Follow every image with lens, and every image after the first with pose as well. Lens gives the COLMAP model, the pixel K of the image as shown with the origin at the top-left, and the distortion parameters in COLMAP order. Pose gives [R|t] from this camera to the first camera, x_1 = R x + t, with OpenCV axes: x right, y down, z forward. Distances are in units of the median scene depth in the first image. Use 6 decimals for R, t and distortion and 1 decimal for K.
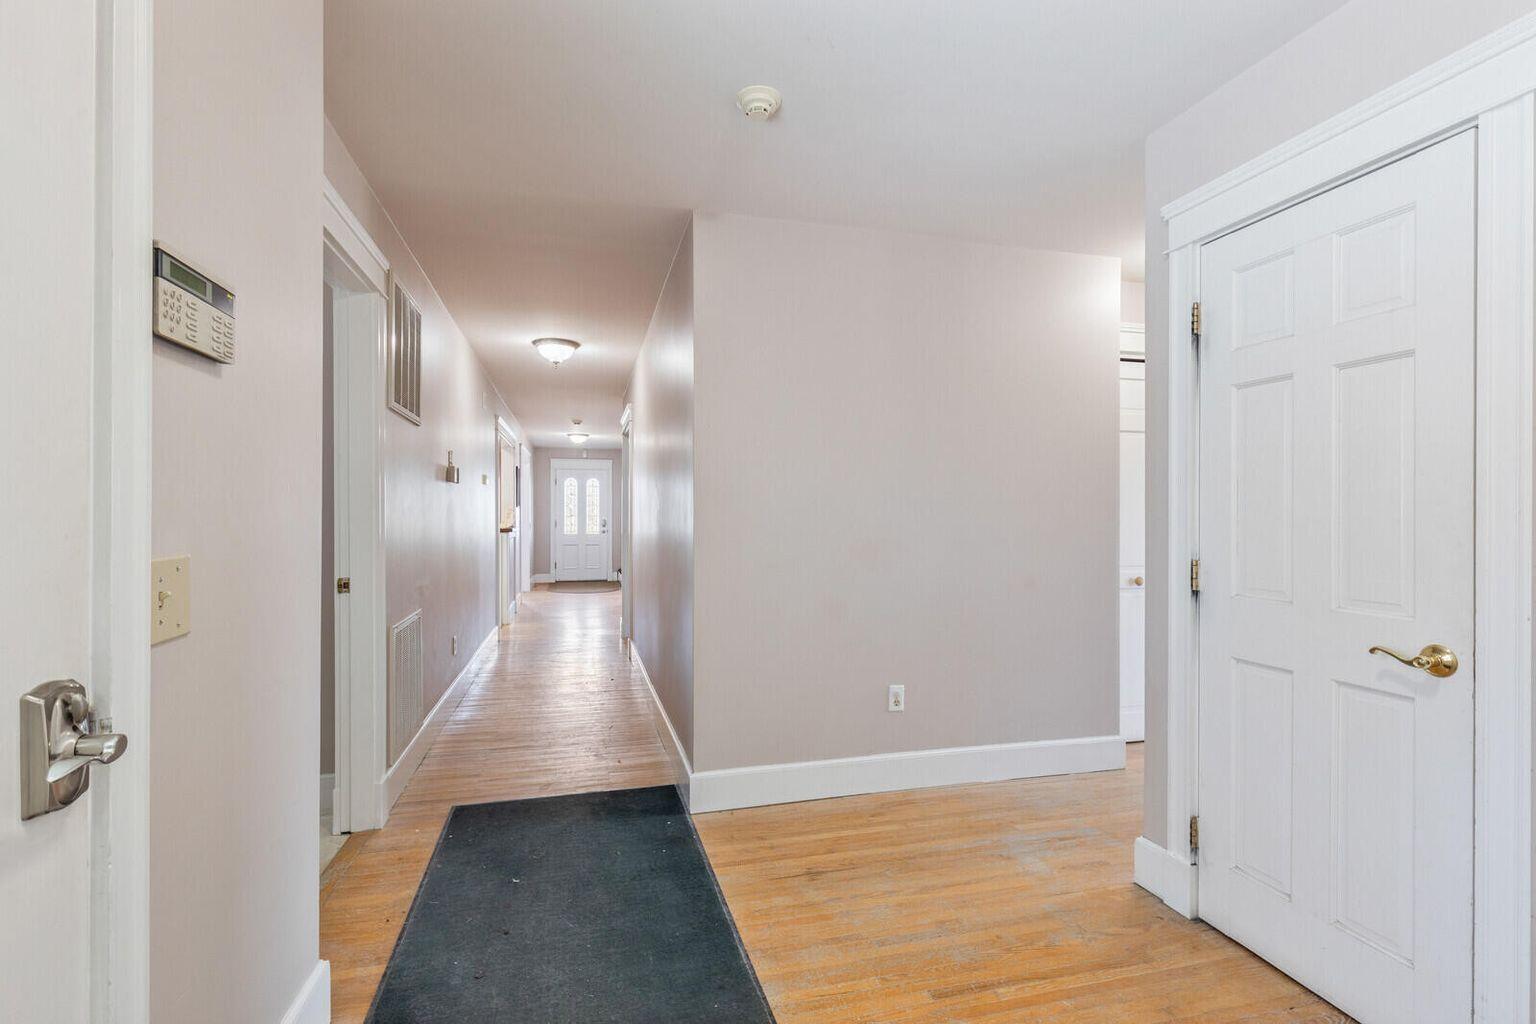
lens RADIAL K [[698.4, 0, 752.7], [0, 698.4, 517.5], [0, 0, 1]] dist [0.006028, -0.001102]
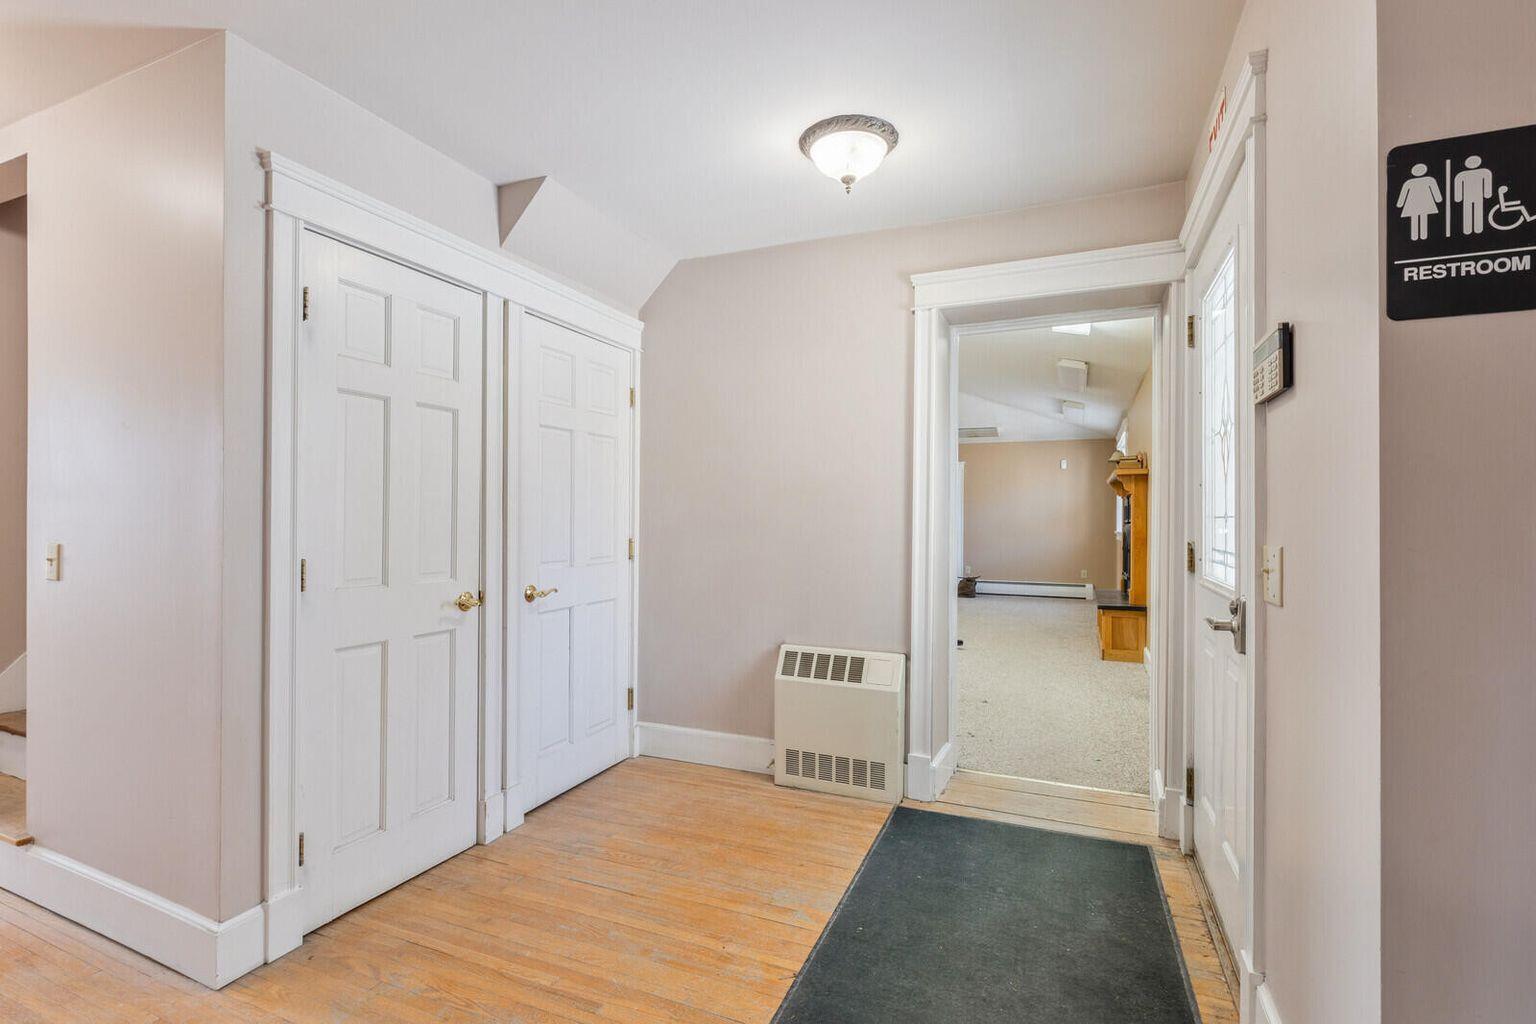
lens RADIAL K [[698.4, 0, 771.3], [0, 698.4, 515.8], [0, 0, 1]] dist [0.006028, -0.001102]
pose [[-0.792067, -0.005583, 0.610409, -0.505008], [-0.005528, 0.999983, 0.001973, -0.005033], [-0.610410, -0.001811, -0.792084, 1.561165]]
